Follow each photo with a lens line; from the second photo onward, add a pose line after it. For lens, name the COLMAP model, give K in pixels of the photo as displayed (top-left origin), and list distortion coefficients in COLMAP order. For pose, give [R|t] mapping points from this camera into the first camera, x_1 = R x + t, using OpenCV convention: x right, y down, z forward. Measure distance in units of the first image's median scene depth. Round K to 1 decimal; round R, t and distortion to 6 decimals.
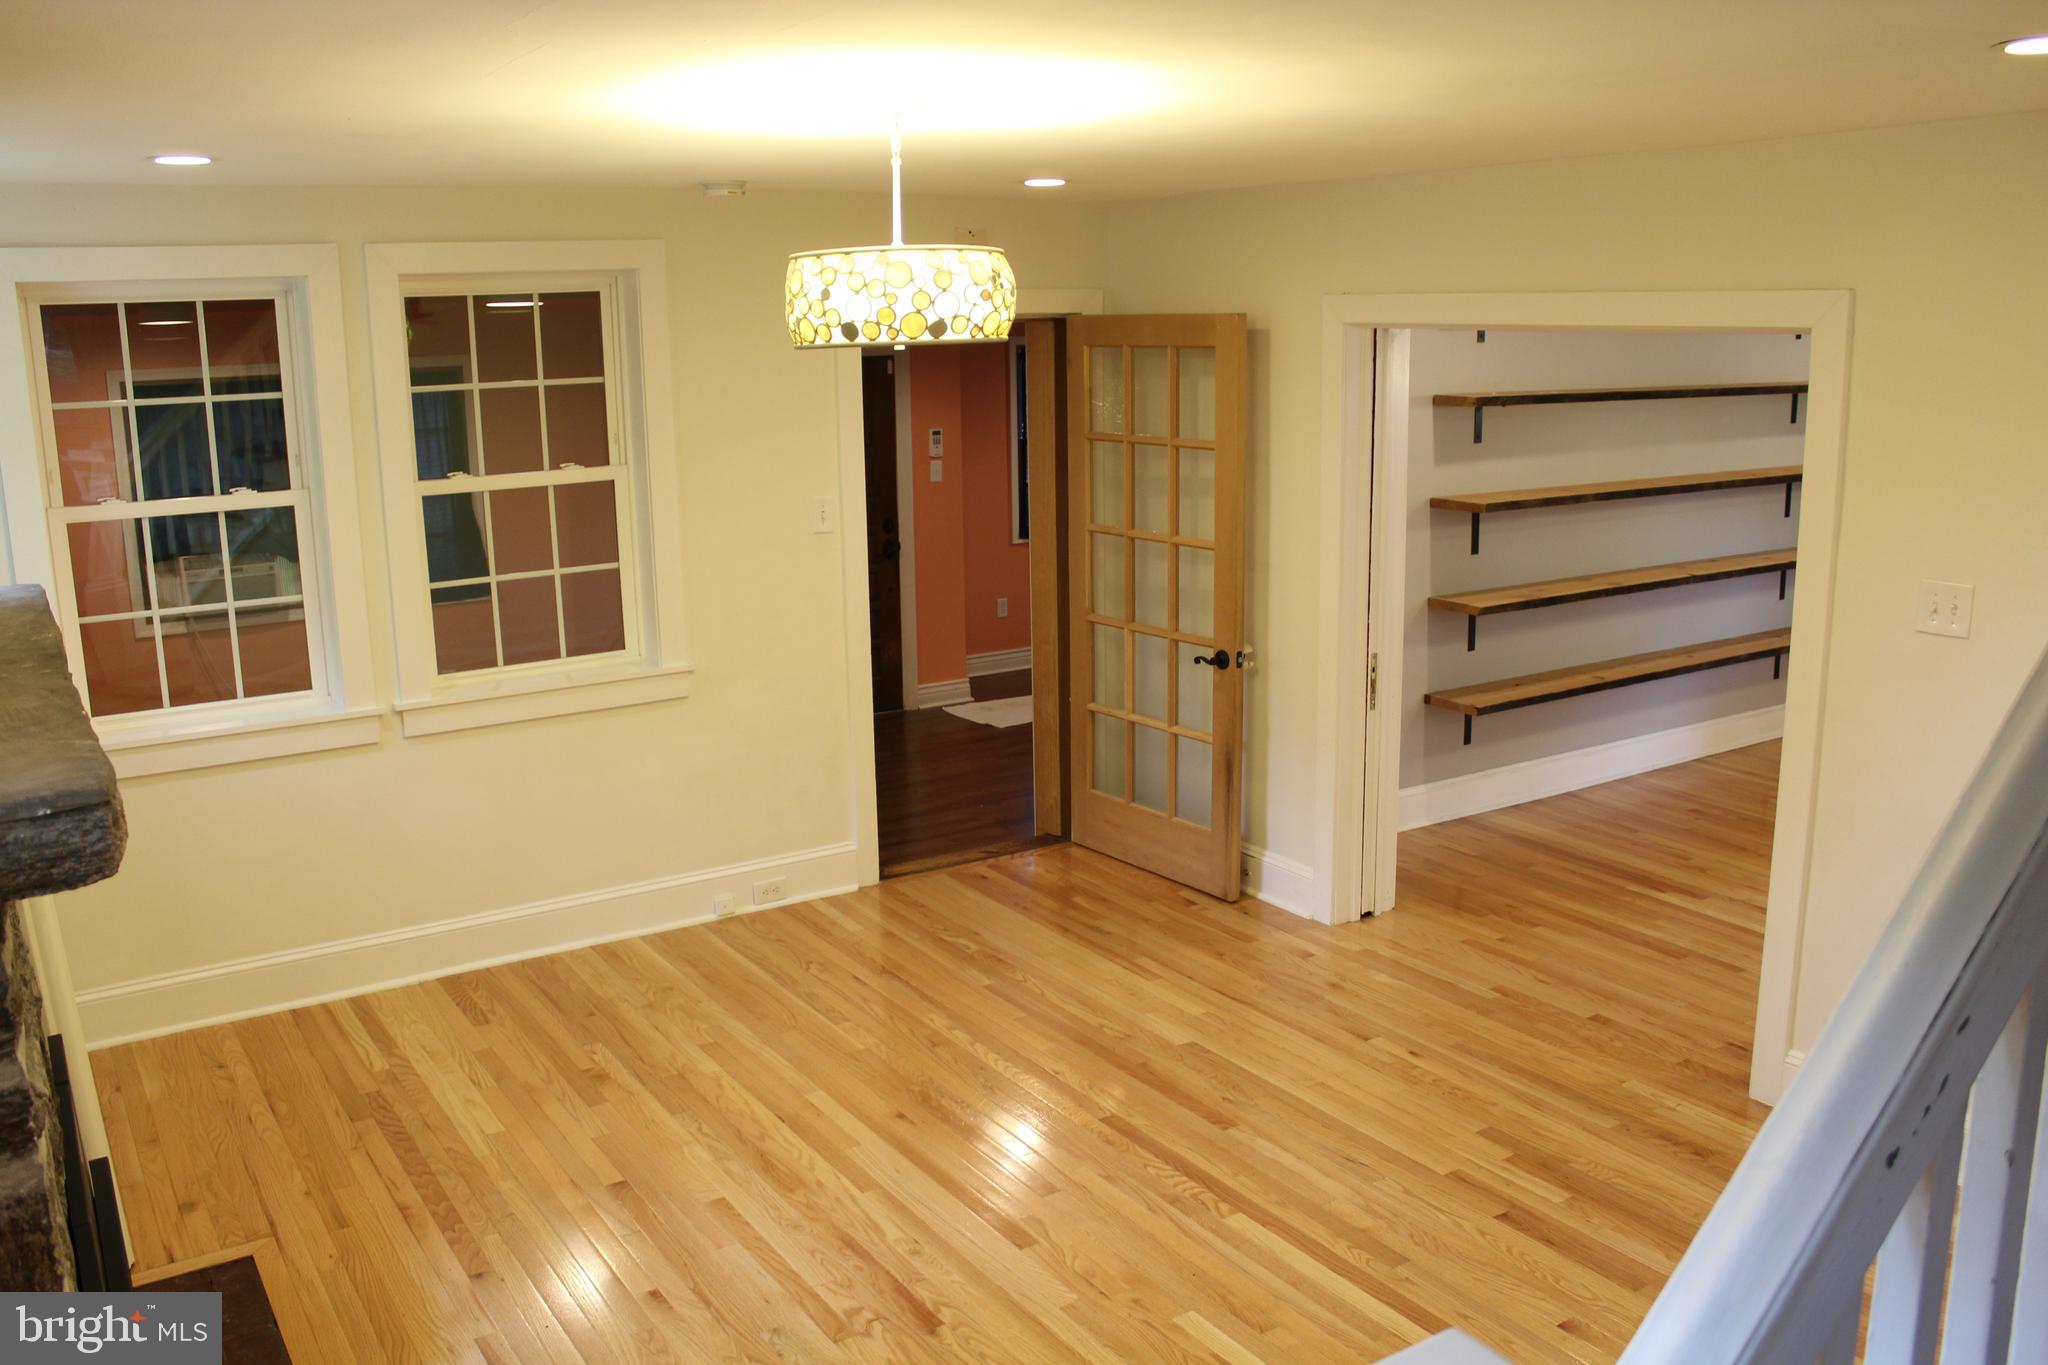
lens RADIAL K [[1695.9, 0, 1012.2], [0, 1695.9, 671.2], [0, 0, 1]] dist [-0.163164, 0.139997]
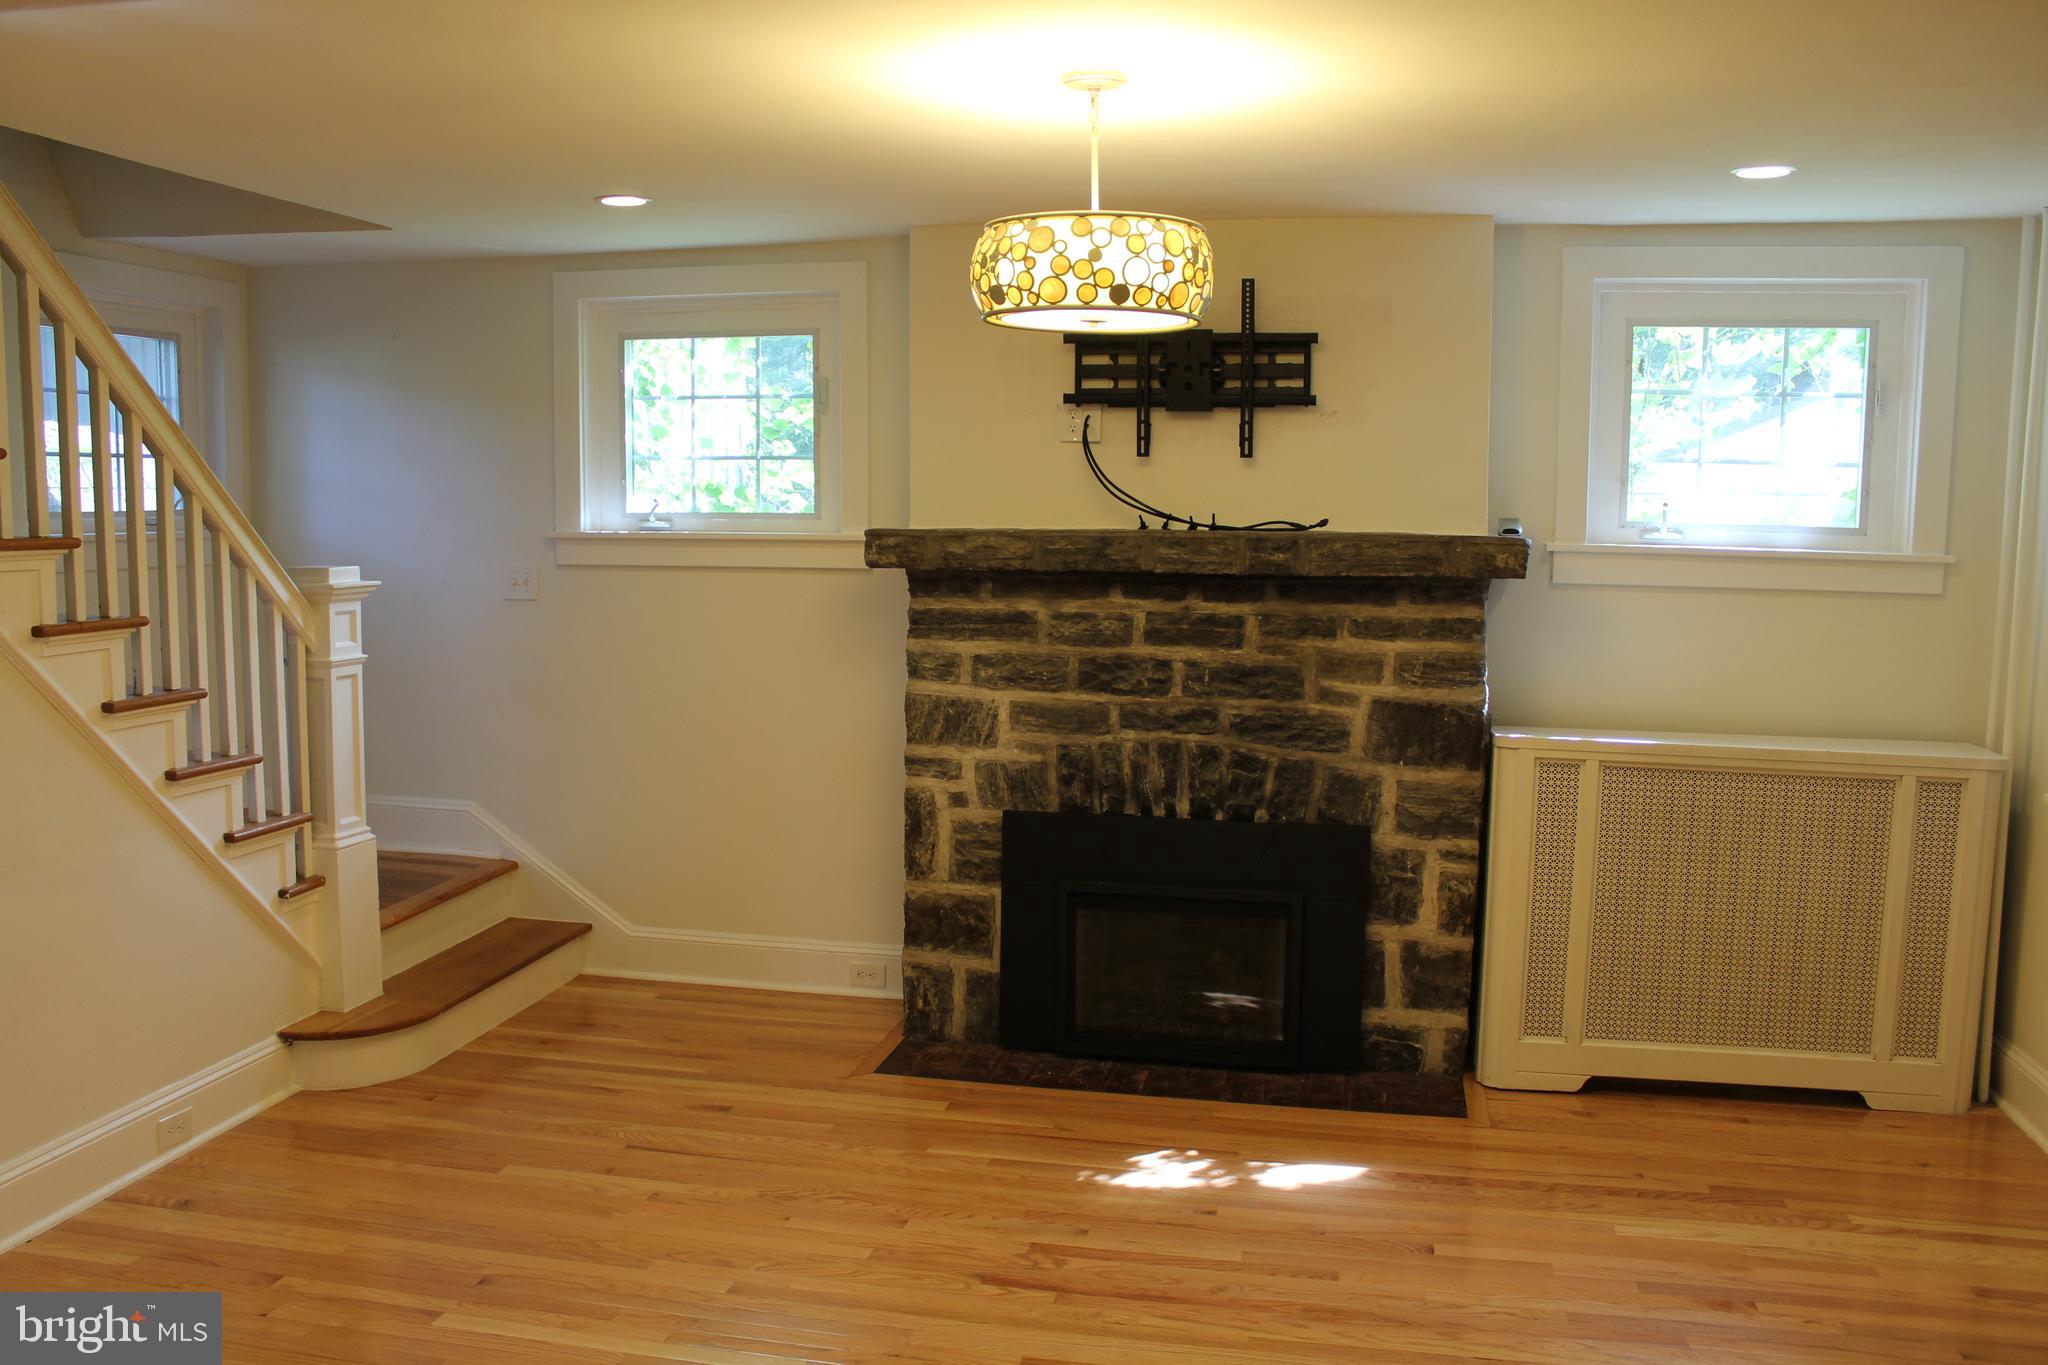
lens RADIAL K [[1695.9, 0, 1005.1], [0, 1695.9, 685.9], [0, 0, 1]] dist [-0.163164, 0.139997]
pose [[-0.713069, 0.088076, -0.695540, 0.402168], [-0.140492, 0.954004, 0.264837, -0.147742], [0.686873, 0.286565, -0.667896, 1.016635]]
